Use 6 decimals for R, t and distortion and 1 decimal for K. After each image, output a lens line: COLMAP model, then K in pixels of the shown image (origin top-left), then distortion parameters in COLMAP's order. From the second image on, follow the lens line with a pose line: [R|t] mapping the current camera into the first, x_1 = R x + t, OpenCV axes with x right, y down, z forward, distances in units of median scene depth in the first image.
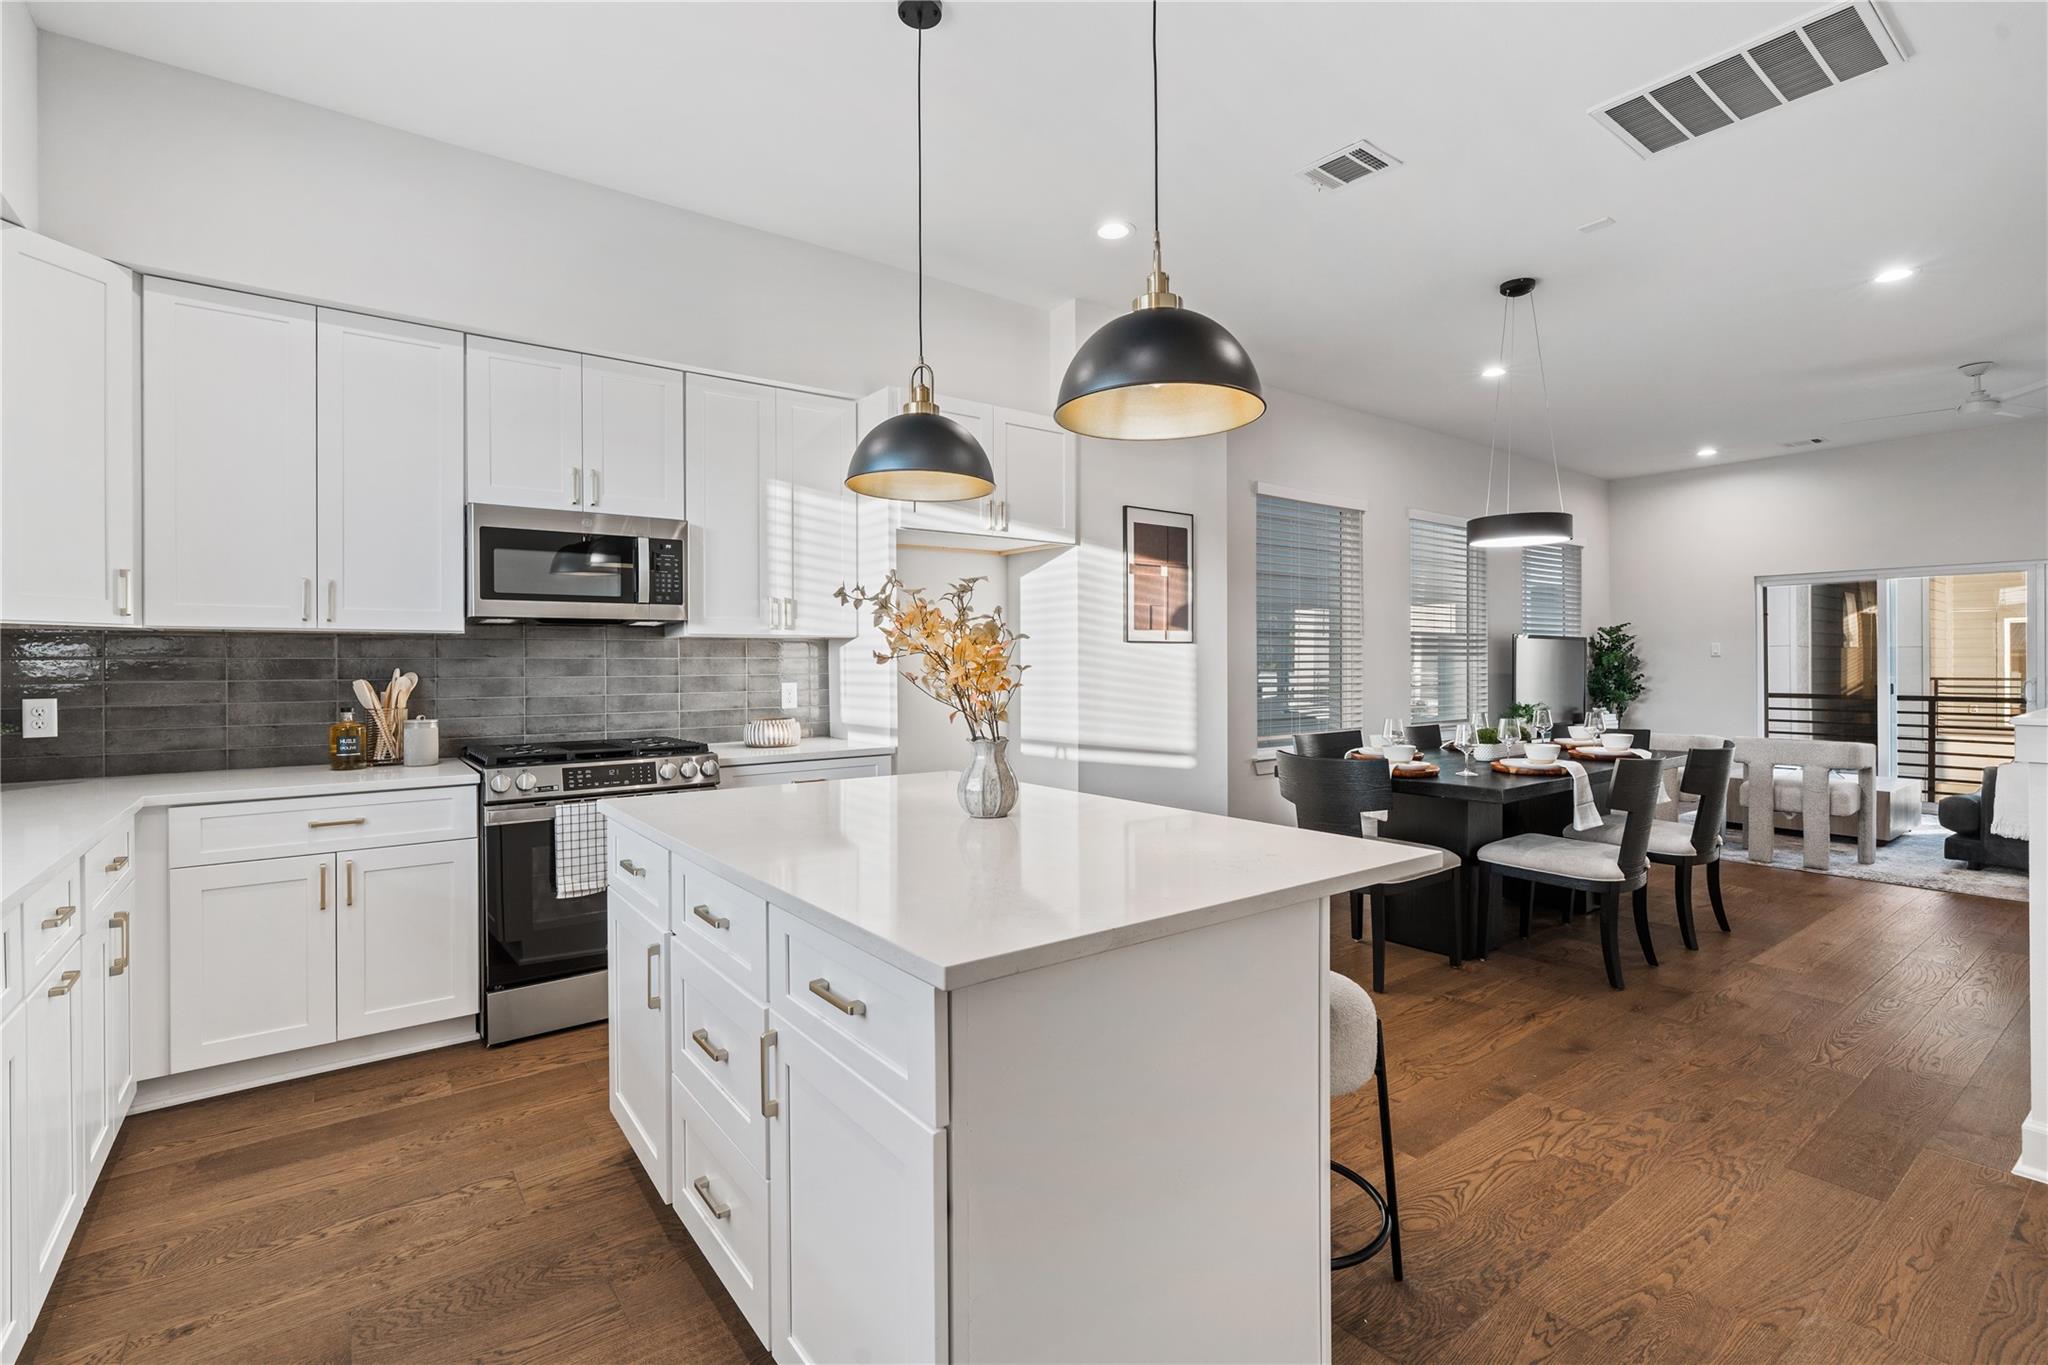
lens RADIAL K [[924.5, 0, 1027.3], [0, 924.5, 663.7], [0, 0, 1]] dist [-0.009499, 0.002502]
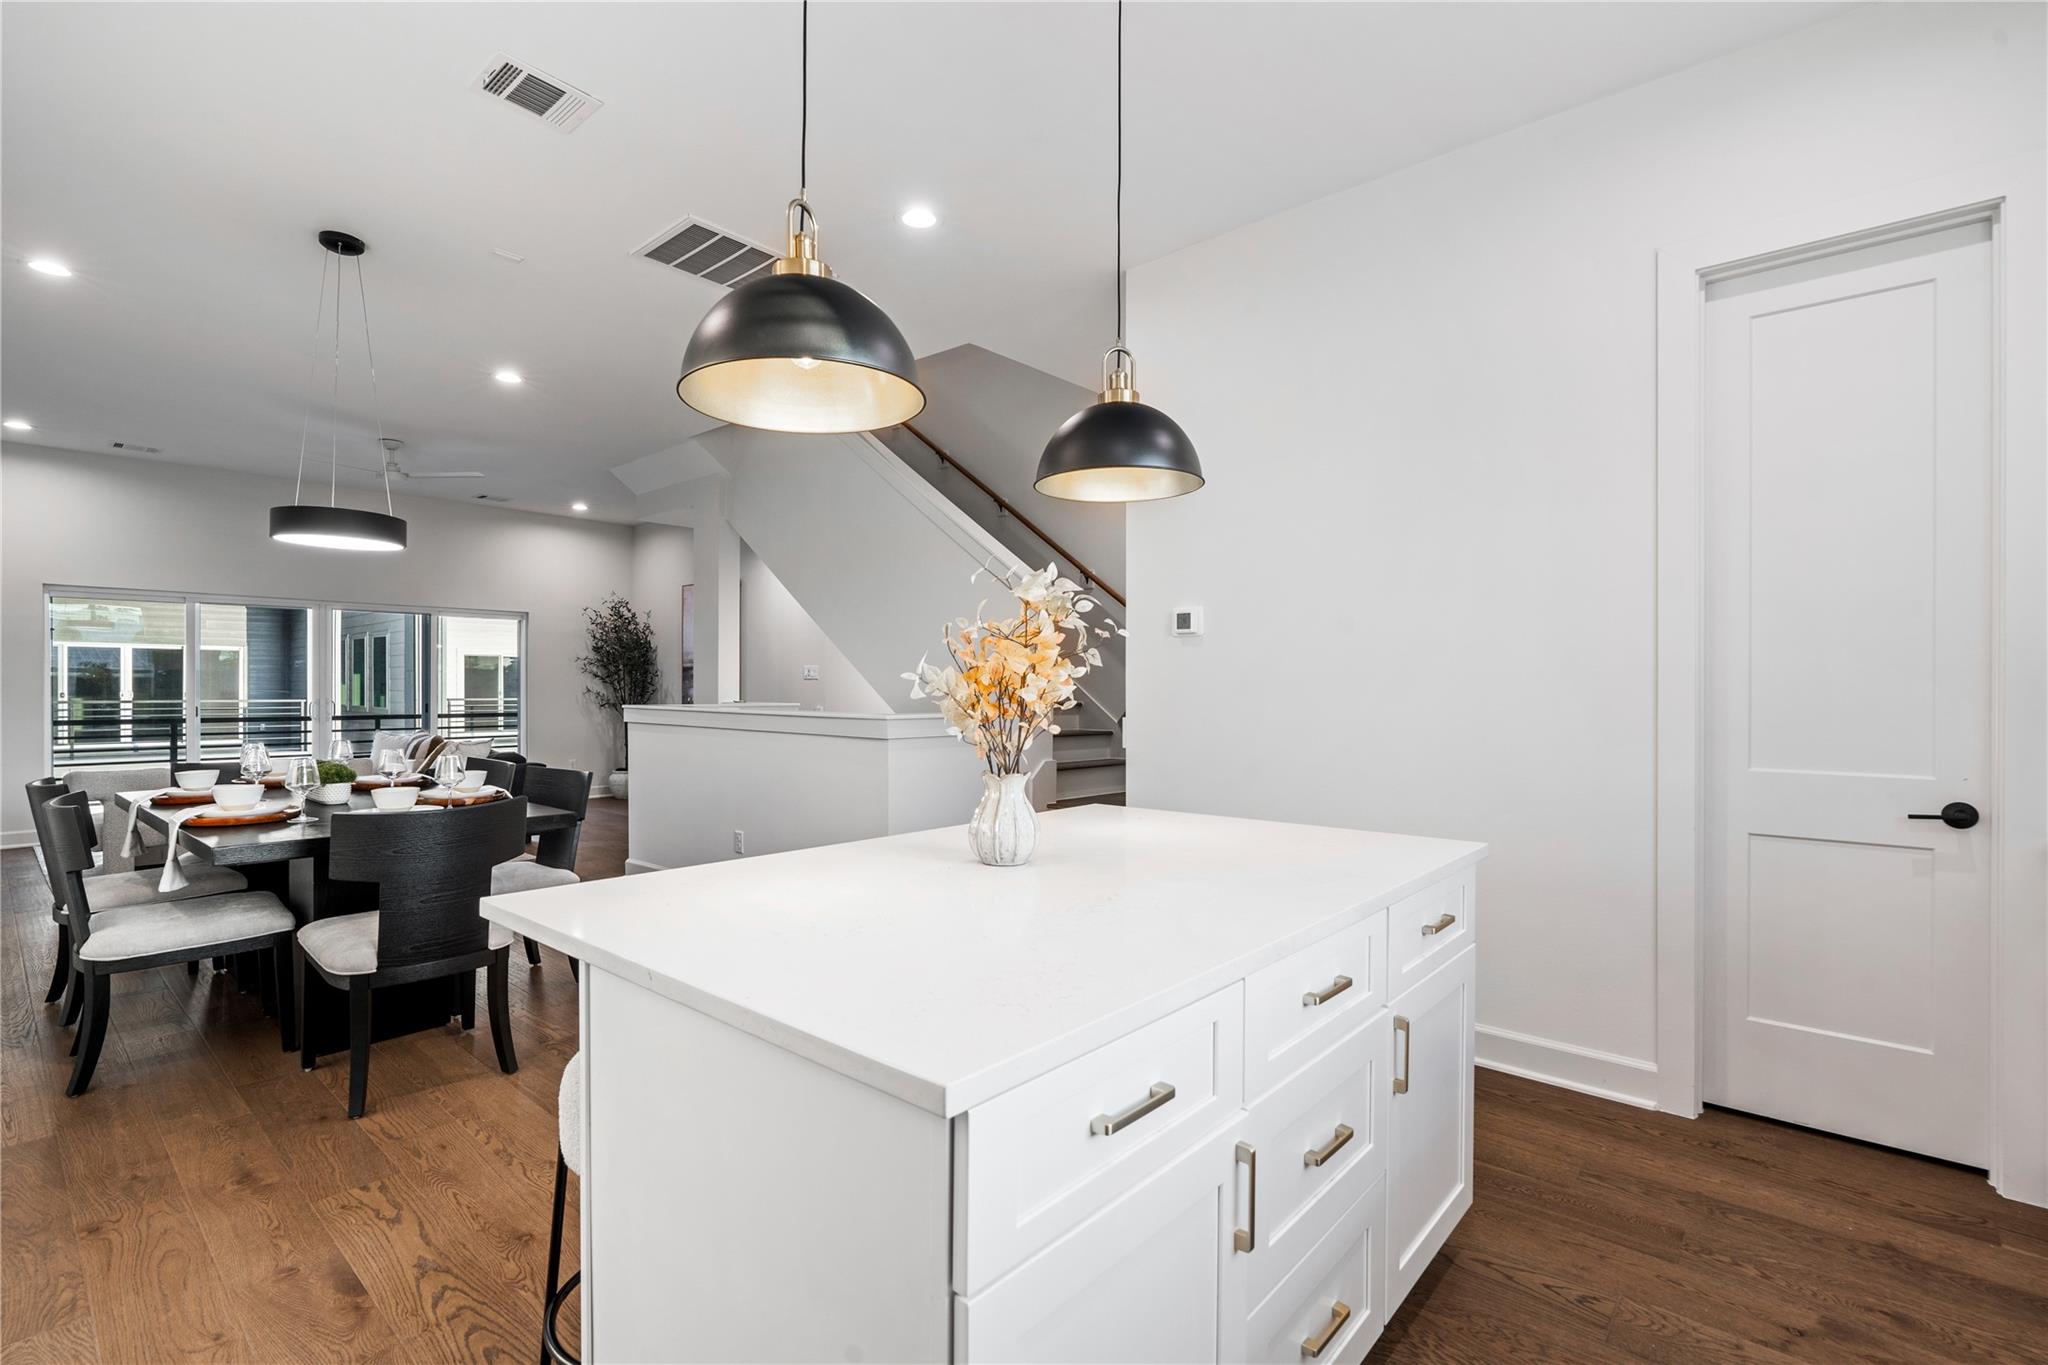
lens RADIAL K [[924.5, 0, 1024.7], [0, 924.5, 684.0], [0, 0, 1]] dist [-0.009499, 0.002502]
pose [[-0.211398, 0.004700, 0.977389, -0.618512], [-0.002137, 0.999984, -0.005270, 0.000633], [-0.977398, -0.003203, -0.211384, 0.812149]]
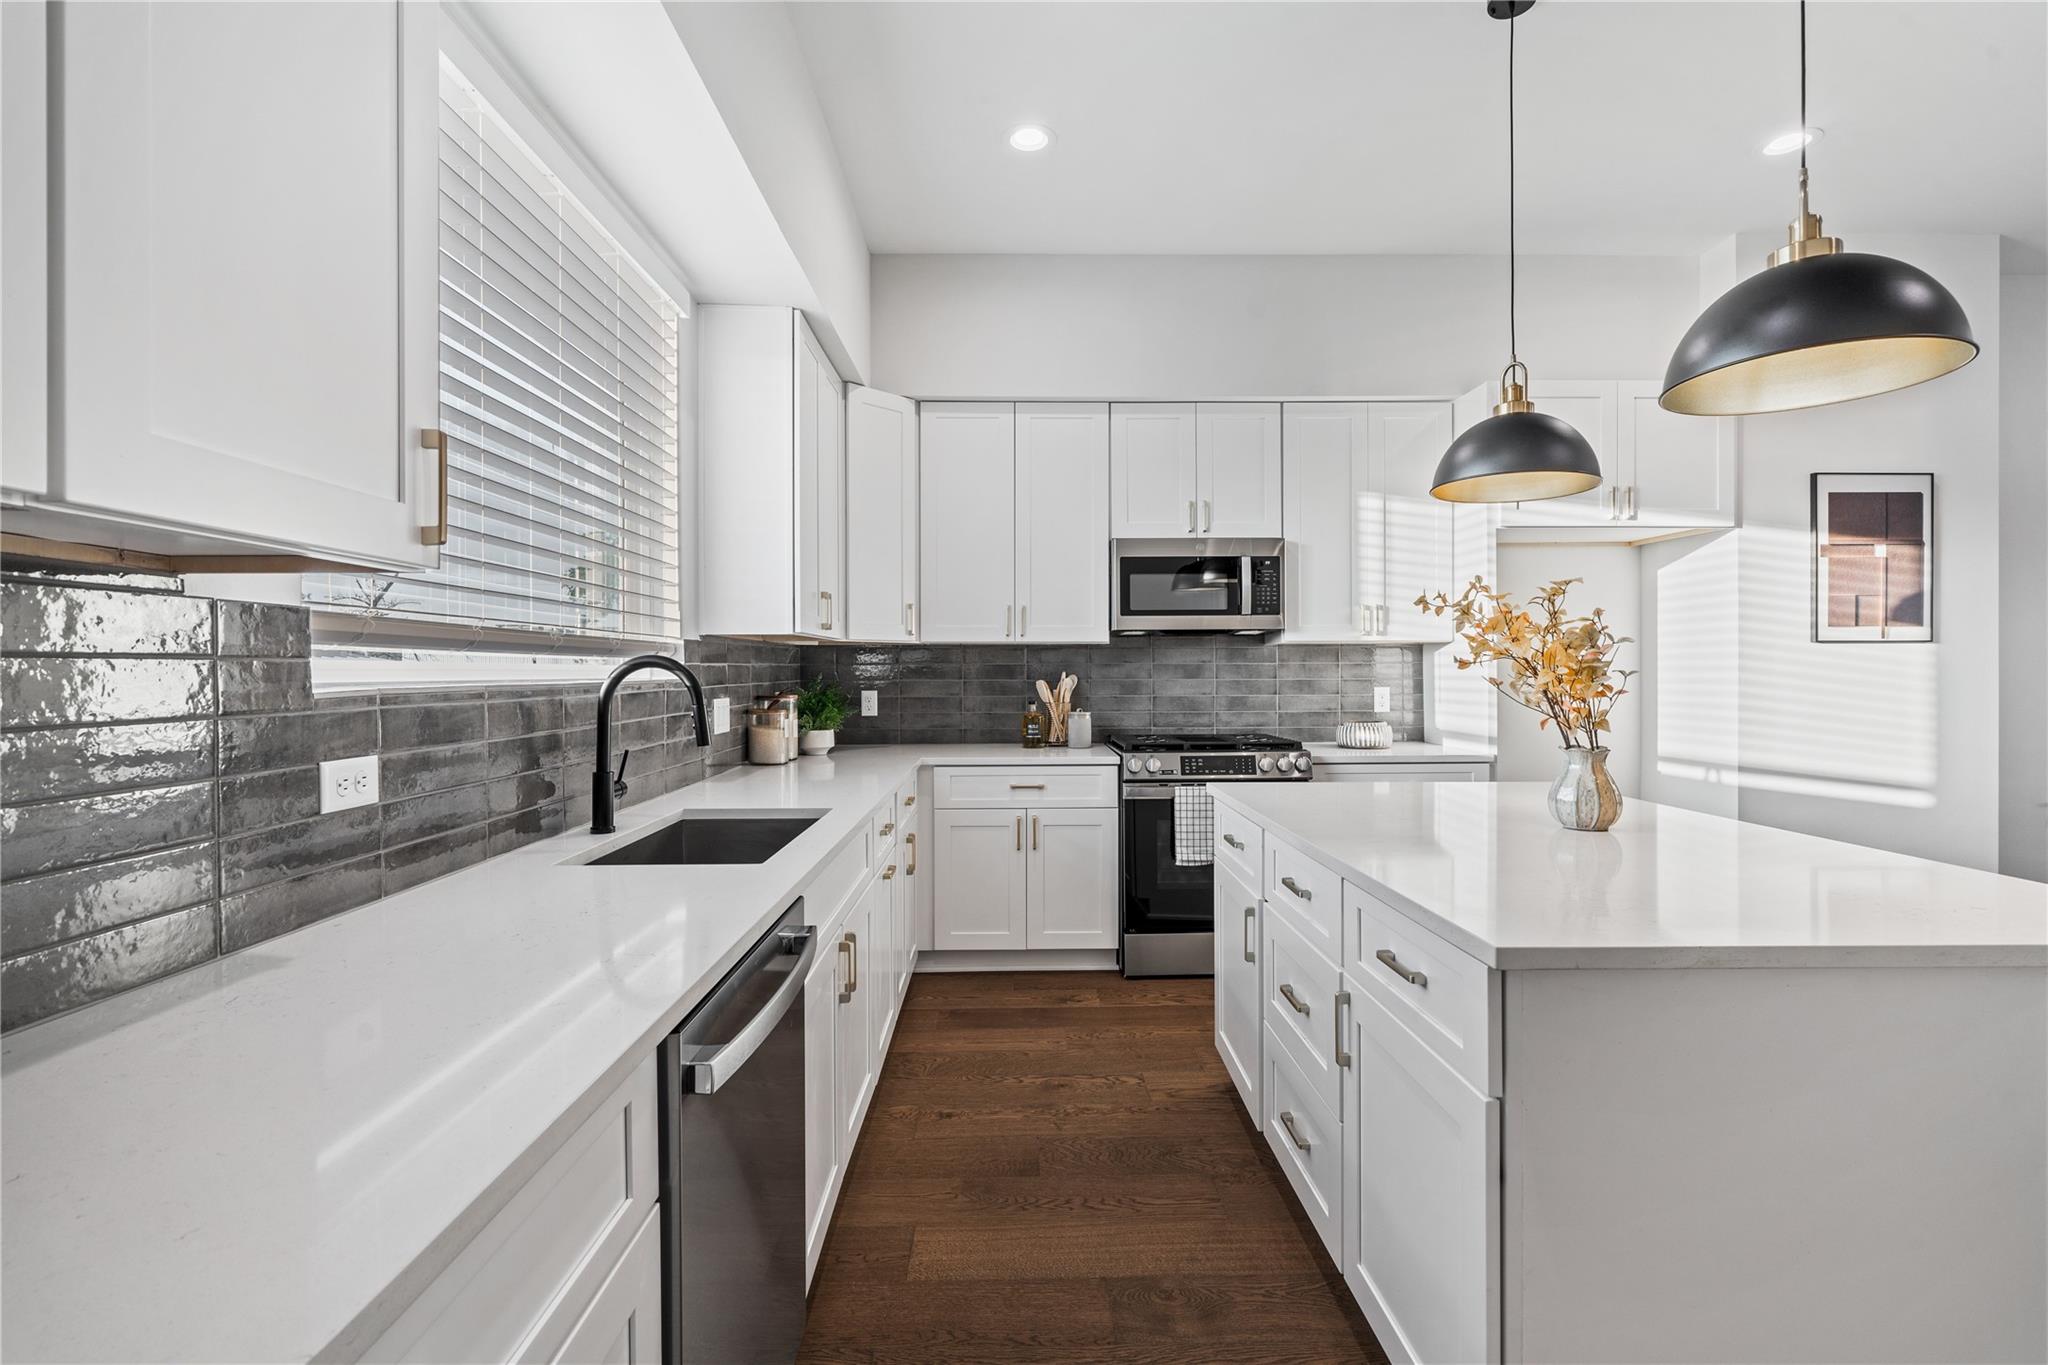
lens RADIAL K [[924.5, 0, 1028.9], [0, 924.5, 669.1], [0, 0, 1]] dist [-0.009499, 0.002502]
pose [[0.807905, 0.002896, -0.589306, 0.040355], [-0.002469, 0.999996, 0.001529, -0.000106], [0.589308, 0.000220, 0.807909, -0.078543]]
